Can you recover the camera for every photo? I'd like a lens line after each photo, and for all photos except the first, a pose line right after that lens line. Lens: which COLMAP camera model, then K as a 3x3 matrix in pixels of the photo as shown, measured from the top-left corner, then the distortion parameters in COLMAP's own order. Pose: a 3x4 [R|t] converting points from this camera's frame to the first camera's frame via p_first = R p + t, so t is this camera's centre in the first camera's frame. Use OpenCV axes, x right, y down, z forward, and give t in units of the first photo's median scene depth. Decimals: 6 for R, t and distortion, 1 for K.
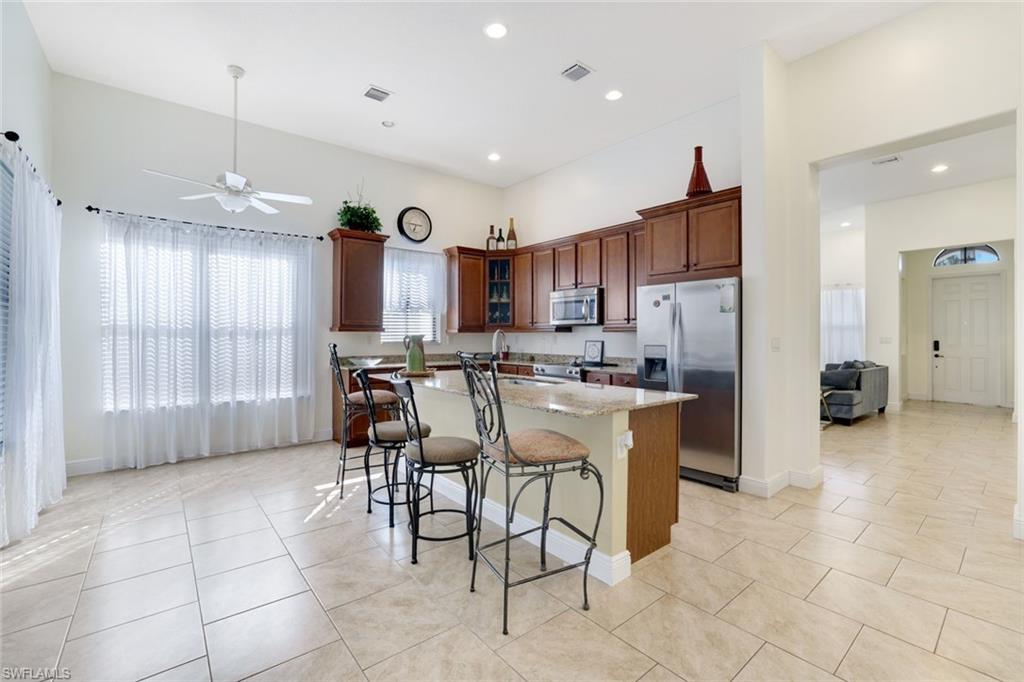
lens RADIAL K [[439.6, 0, 501.8], [0, 439.6, 337.6], [0, 0, 1]] dist [-0.041025, 0.011223]
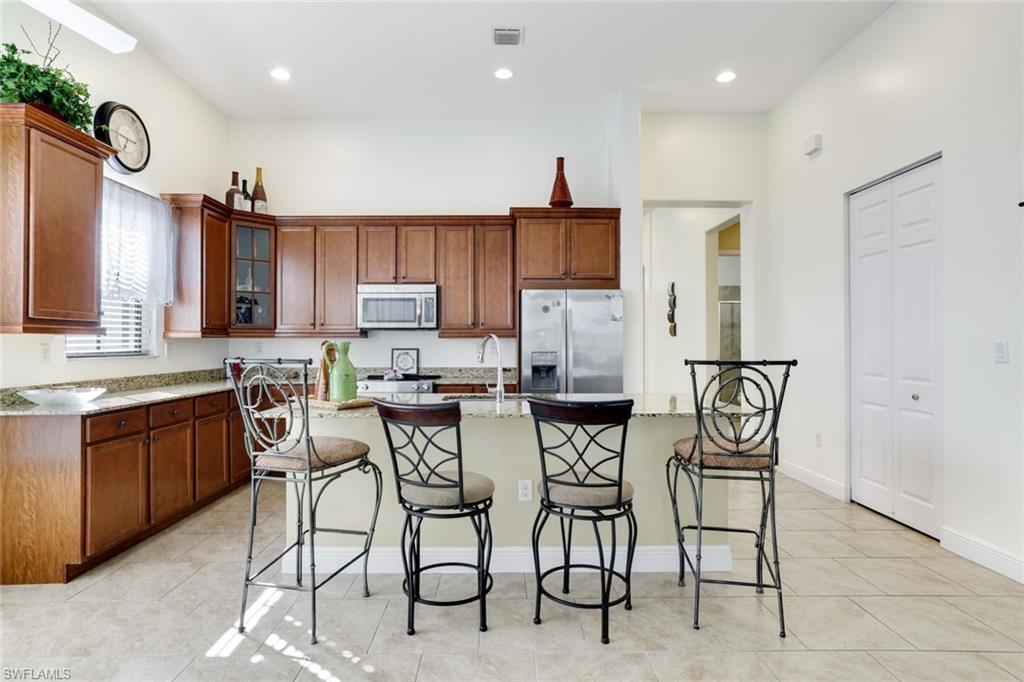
lens RADIAL K [[523.8, 0, 512.0], [0, 523.8, 341.0], [0, 0, 1]] dist [-0.002352, 0.000989]
pose [[0.617800, 0.001631, 0.786333, -0.552823], [0.006693, 0.999951, -0.007332, 0.001994], [-0.786307, 0.009793, 0.617759, 0.305534]]
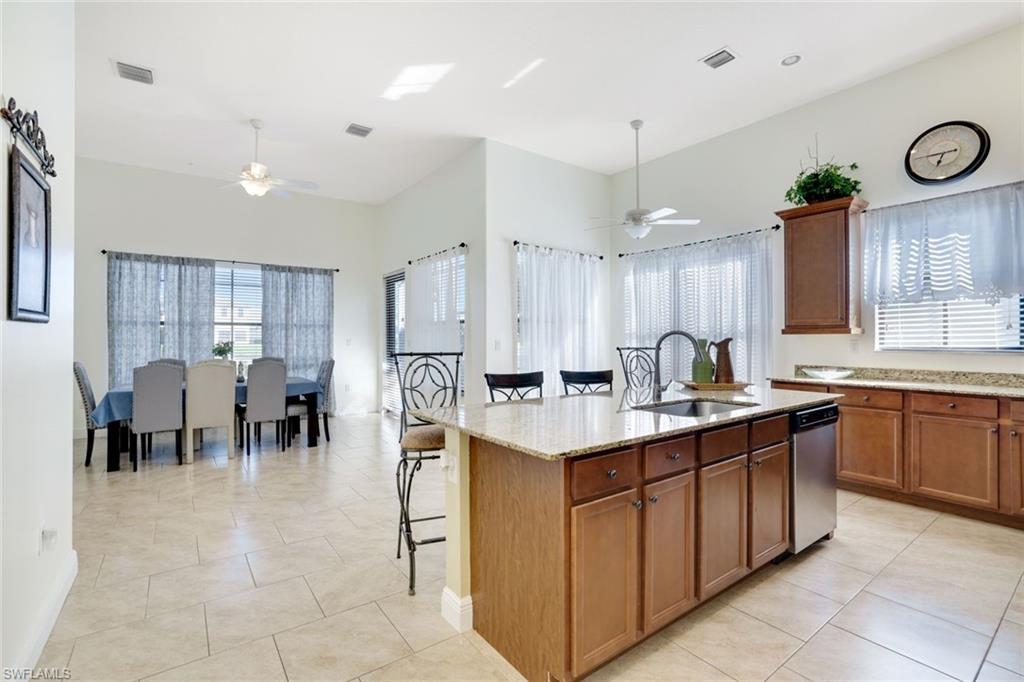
lens RADIAL K [[467.9, 0, 512.5], [0, 467.9, 336.5], [0, 0, 1]] dist [0.000326, 0.000095]
pose [[-0.051872, -0.002506, -0.998651, 0.618217], [-0.000231, 0.999997, -0.002497, -0.007679], [0.998654, 0.000101, -0.051872, 0.597999]]
